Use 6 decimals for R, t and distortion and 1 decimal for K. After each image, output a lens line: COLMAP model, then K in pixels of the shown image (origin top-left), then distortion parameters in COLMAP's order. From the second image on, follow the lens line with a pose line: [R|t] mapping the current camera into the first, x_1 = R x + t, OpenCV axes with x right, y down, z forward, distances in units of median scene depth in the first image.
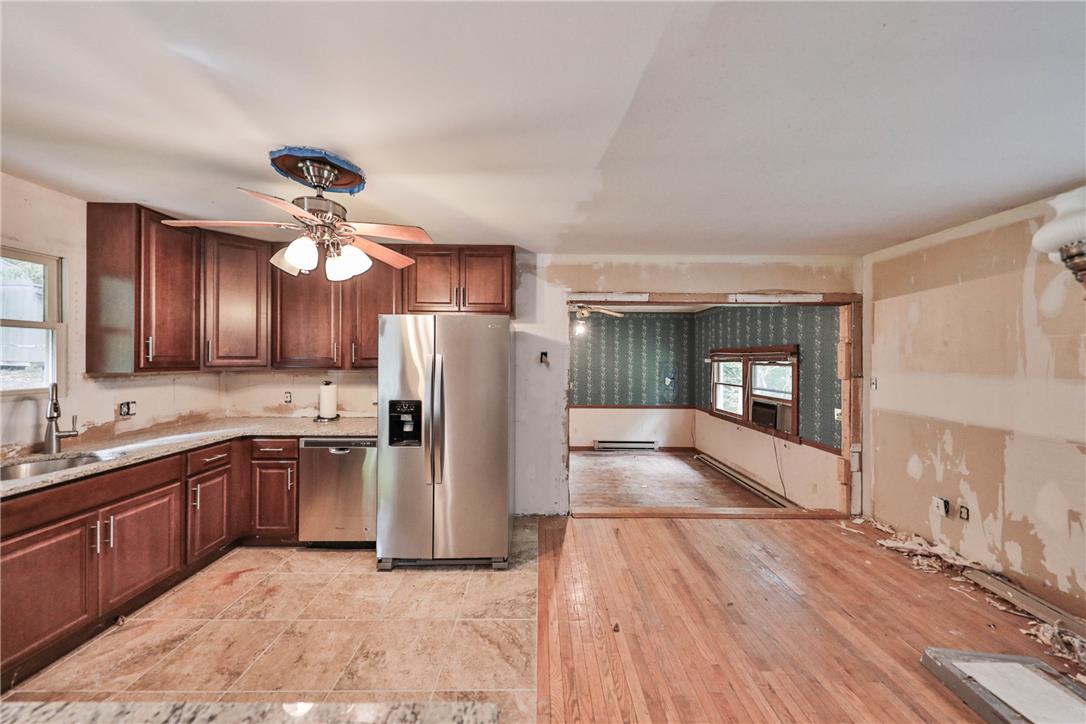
lens RADIAL K [[363.7, 0, 536.1], [0, 363.7, 361.1], [0, 0, 1]] dist [0.002546, -0.000542]
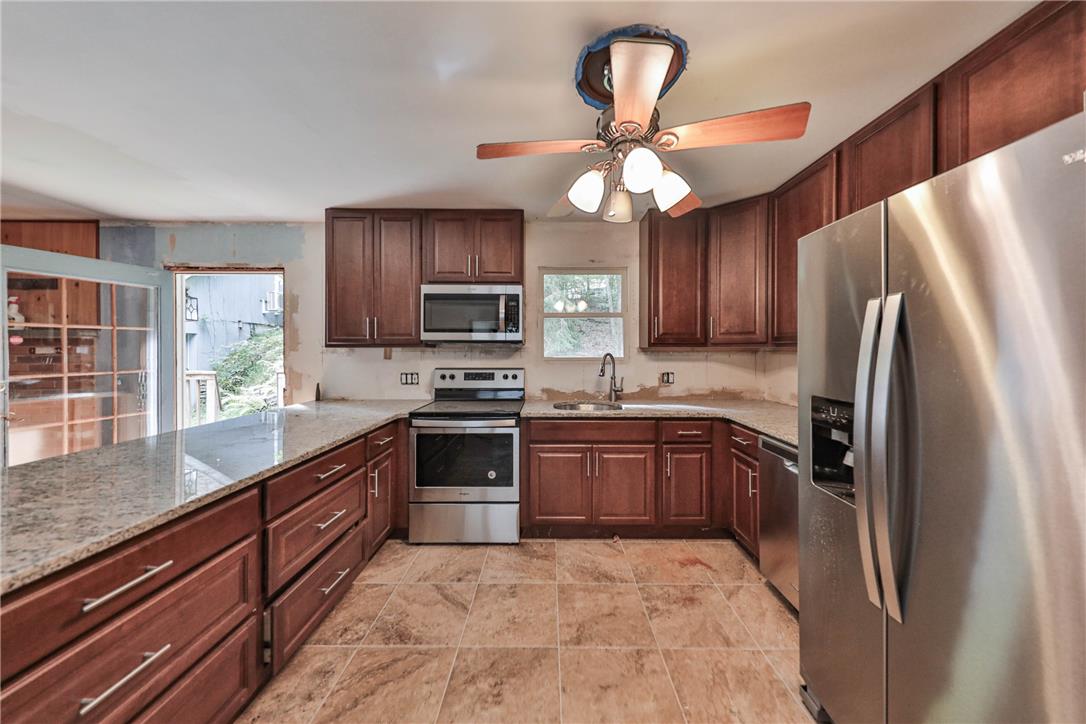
lens RADIAL K [[363.7, 0, 526.3], [0, 363.7, 346.2], [0, 0, 1]] dist [0.002546, -0.000542]
pose [[0.008329, -0.008880, -0.999926, 0.112879], [-0.004808, 0.999949, -0.008920, 0.038842], [0.999954, 0.004882, 0.008285, 0.532540]]
